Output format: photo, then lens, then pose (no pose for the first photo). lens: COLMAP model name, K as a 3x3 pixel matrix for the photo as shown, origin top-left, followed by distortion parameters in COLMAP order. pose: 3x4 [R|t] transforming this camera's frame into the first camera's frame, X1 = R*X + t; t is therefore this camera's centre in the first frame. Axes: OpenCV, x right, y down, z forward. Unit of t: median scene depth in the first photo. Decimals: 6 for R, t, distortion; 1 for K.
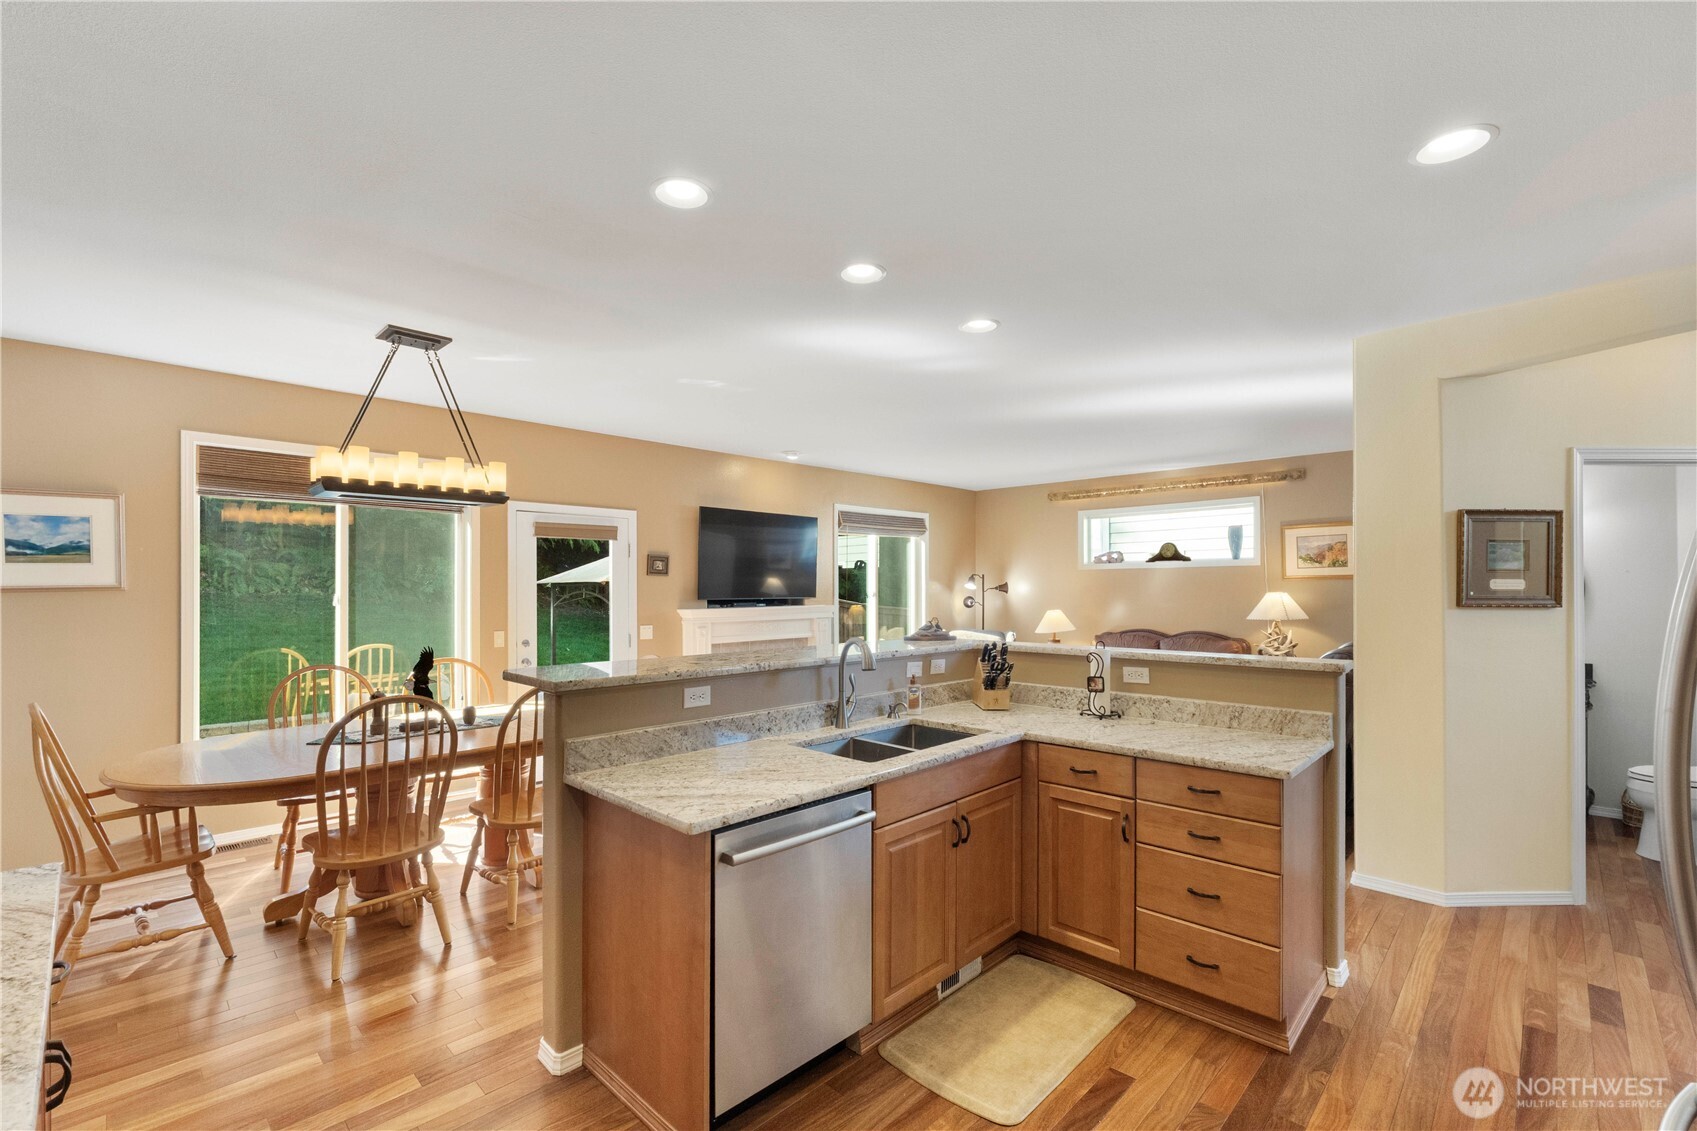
lens RADIAL K [[715.9, 0, 823.2], [0, 715.9, 593.9], [0, 0, 1]] dist [-0.008839, -0.001288]
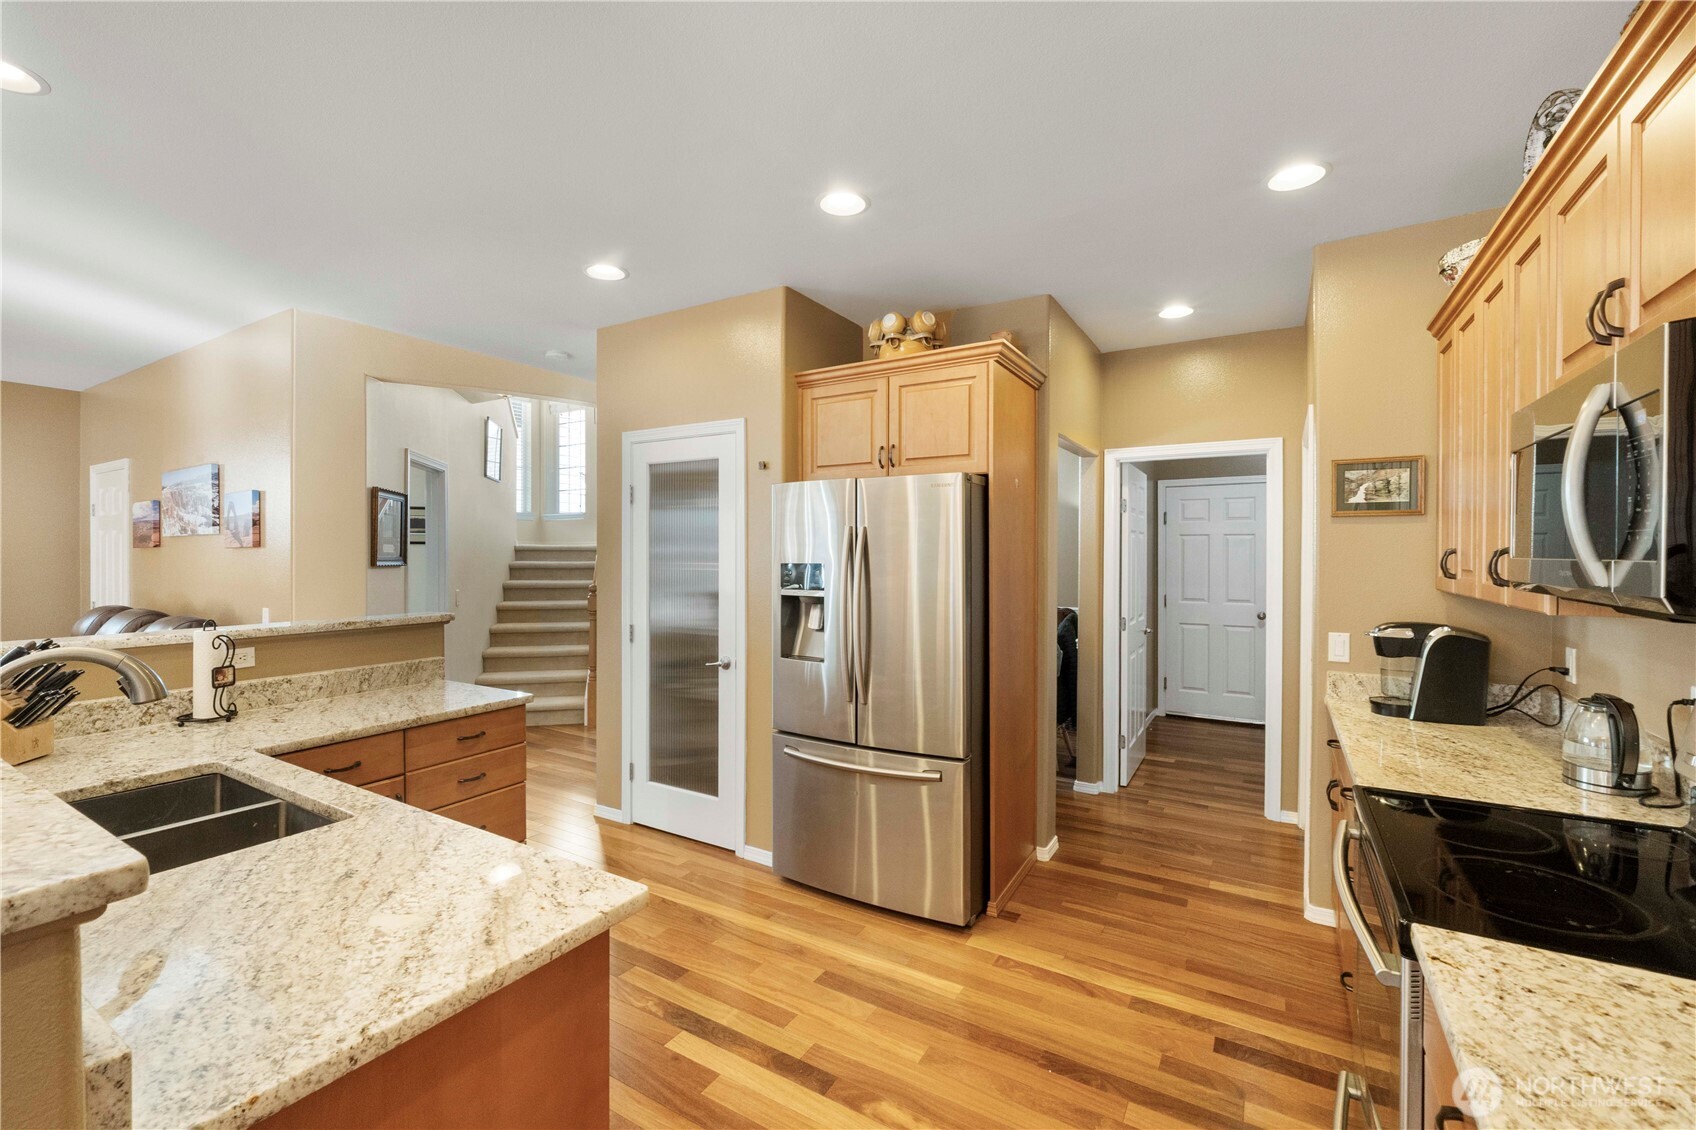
lens RADIAL K [[715.5, 0, 852.1], [0, 715.5, 557.5], [0, 0, 1]] dist [-0.008839, -0.001288]
pose [[-0.254592, -0.005426, 0.967033, -0.229344], [0.004572, 0.999966, 0.006814, -0.000172], [-0.967038, 0.006156, -0.254559, 0.250221]]
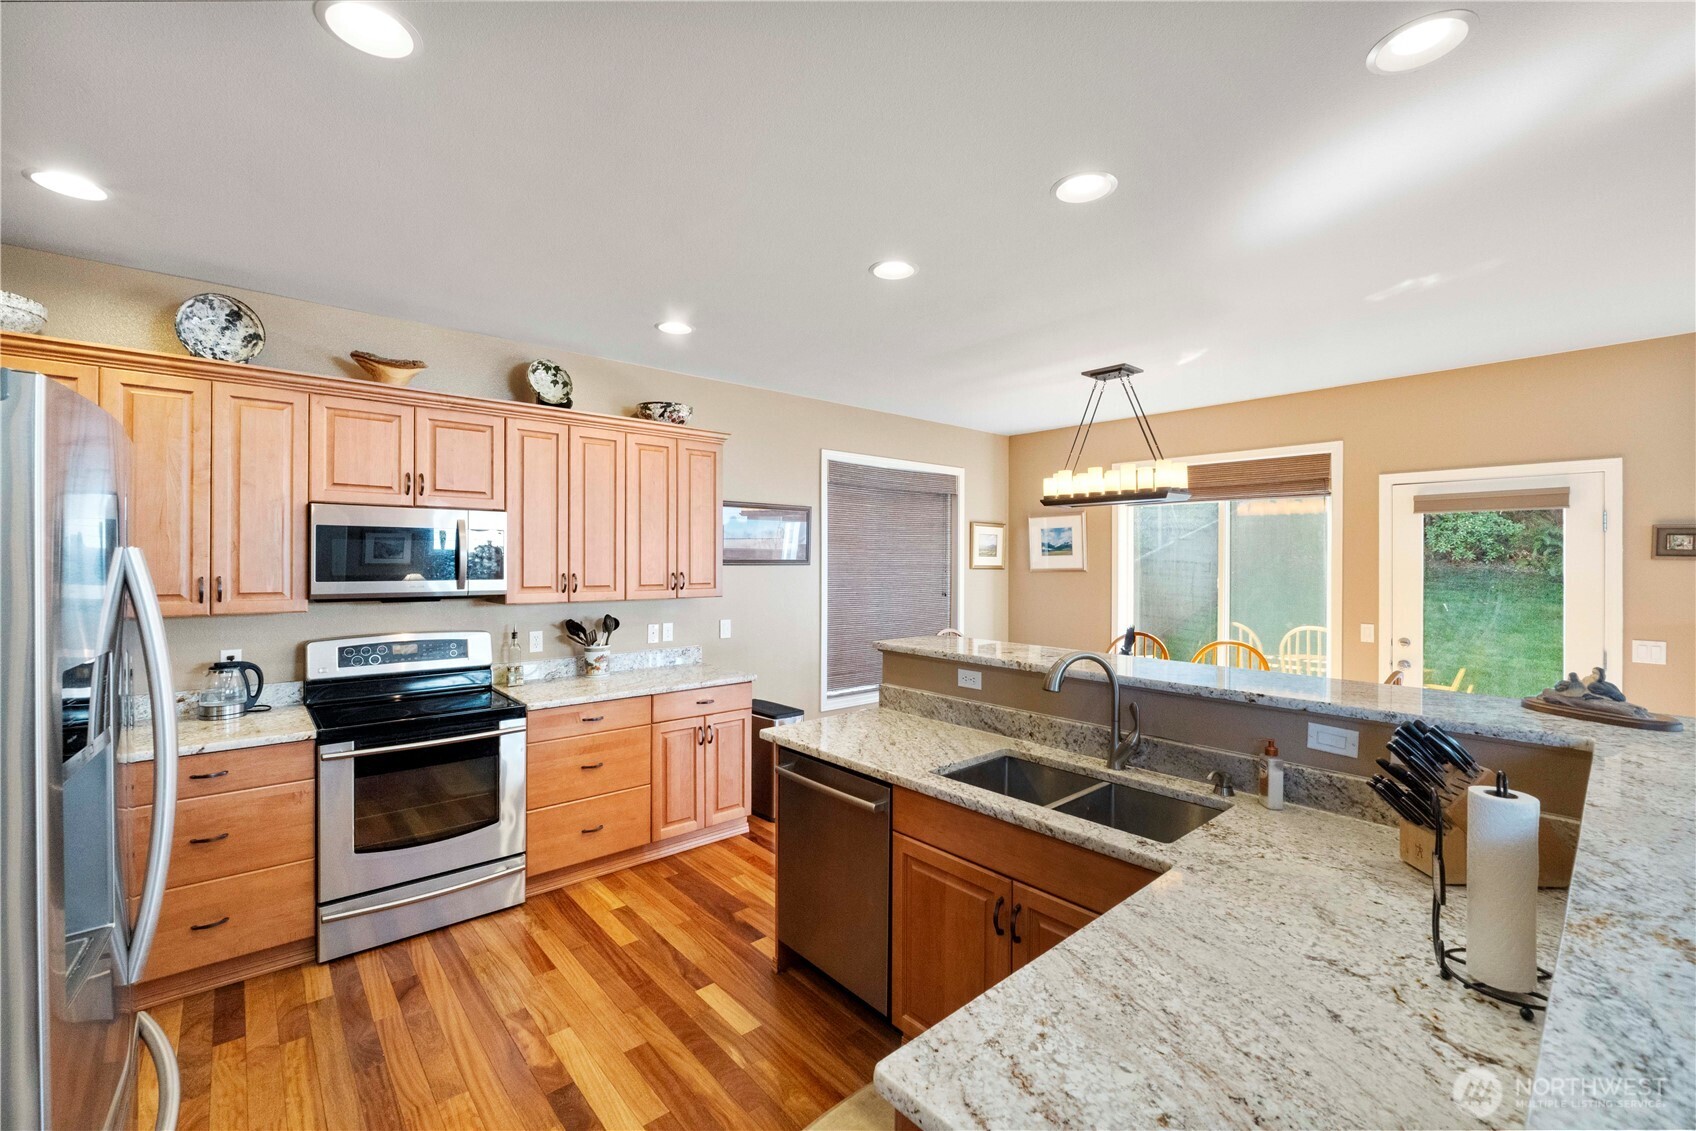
lens RADIAL K [[715.5, 0, 849.6], [0, 715.5, 553.9], [0, 0, 1]] dist [-0.008839, -0.001288]
pose [[-0.053282, -0.008561, -0.998543, 0.353160], [-0.013237, 0.999881, -0.007866, -0.015078], [0.998492, 0.012798, -0.053389, 0.324772]]
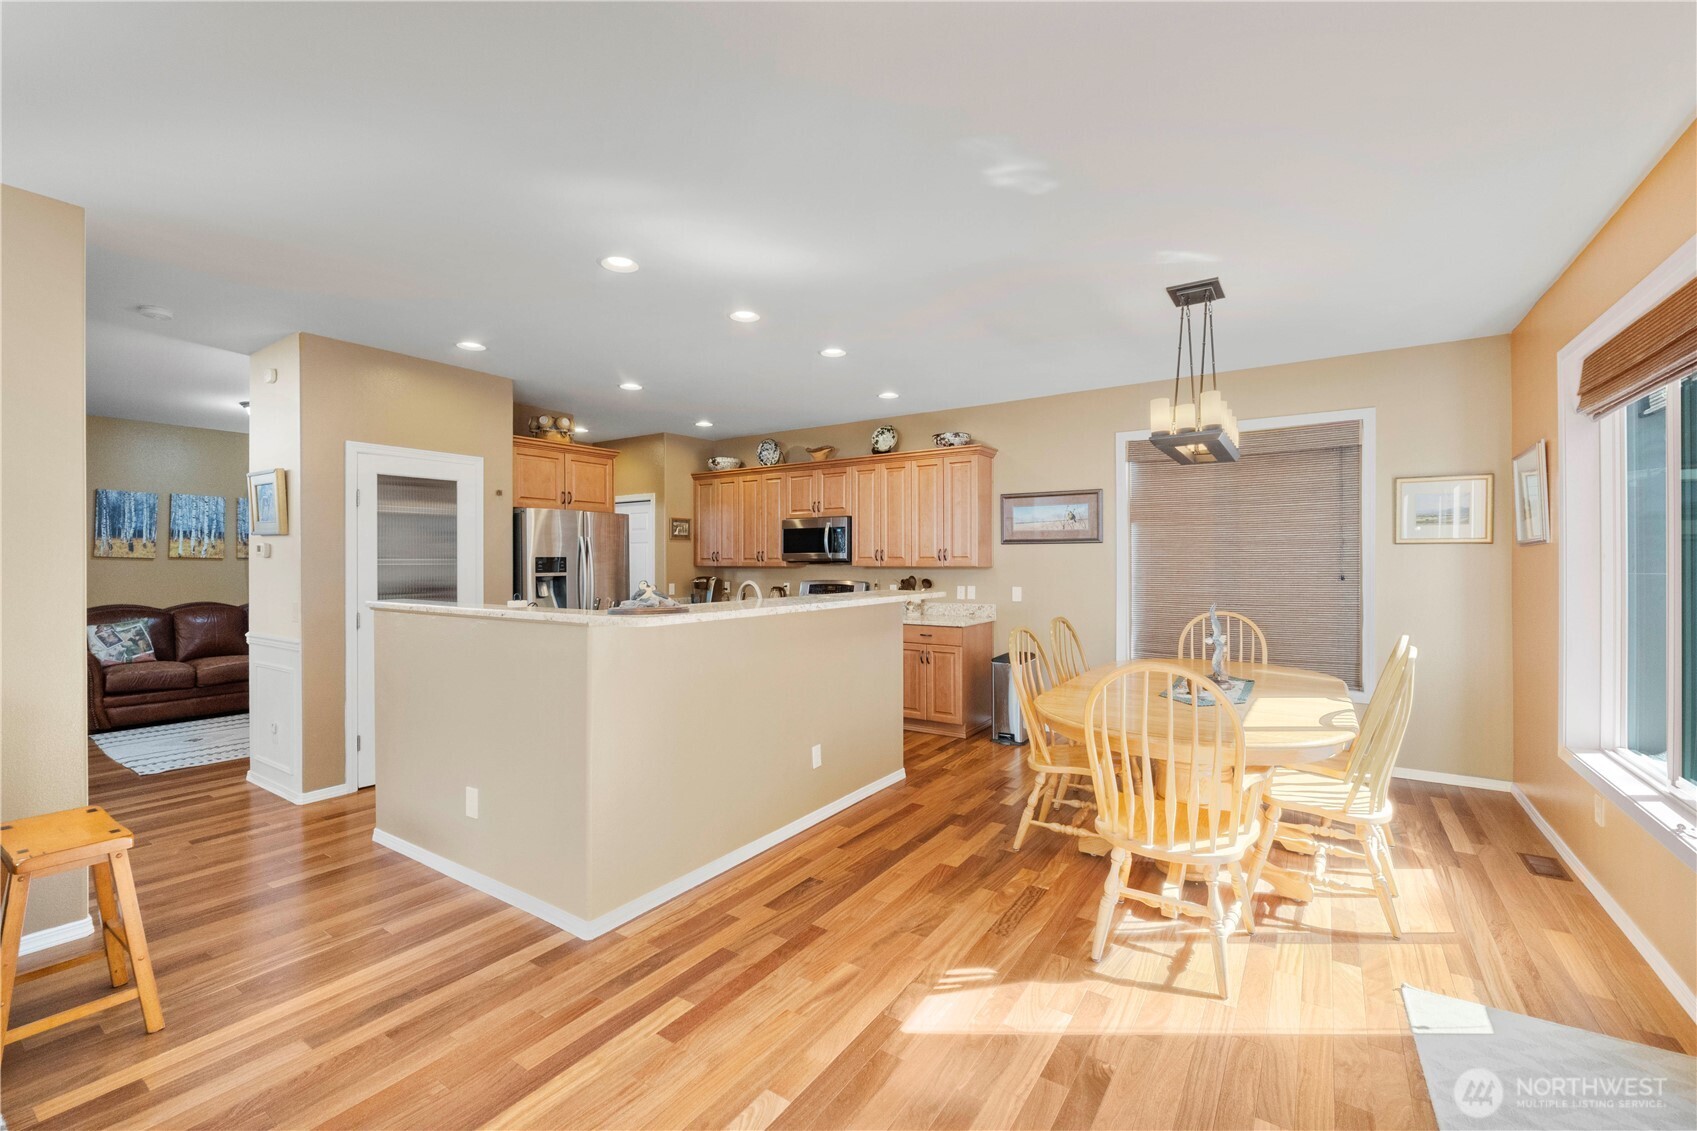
lens RADIAL K [[715.9, 0, 839.0], [0, 715.9, 562.5], [0, 0, 1]] dist [-0.008839, -0.001288]
pose [[-0.979326, 0.002212, -0.202278, 0.062699], [0.000643, 0.999969, 0.007822, 0.007510], [0.202289, 0.007530, -0.979297, 0.987330]]
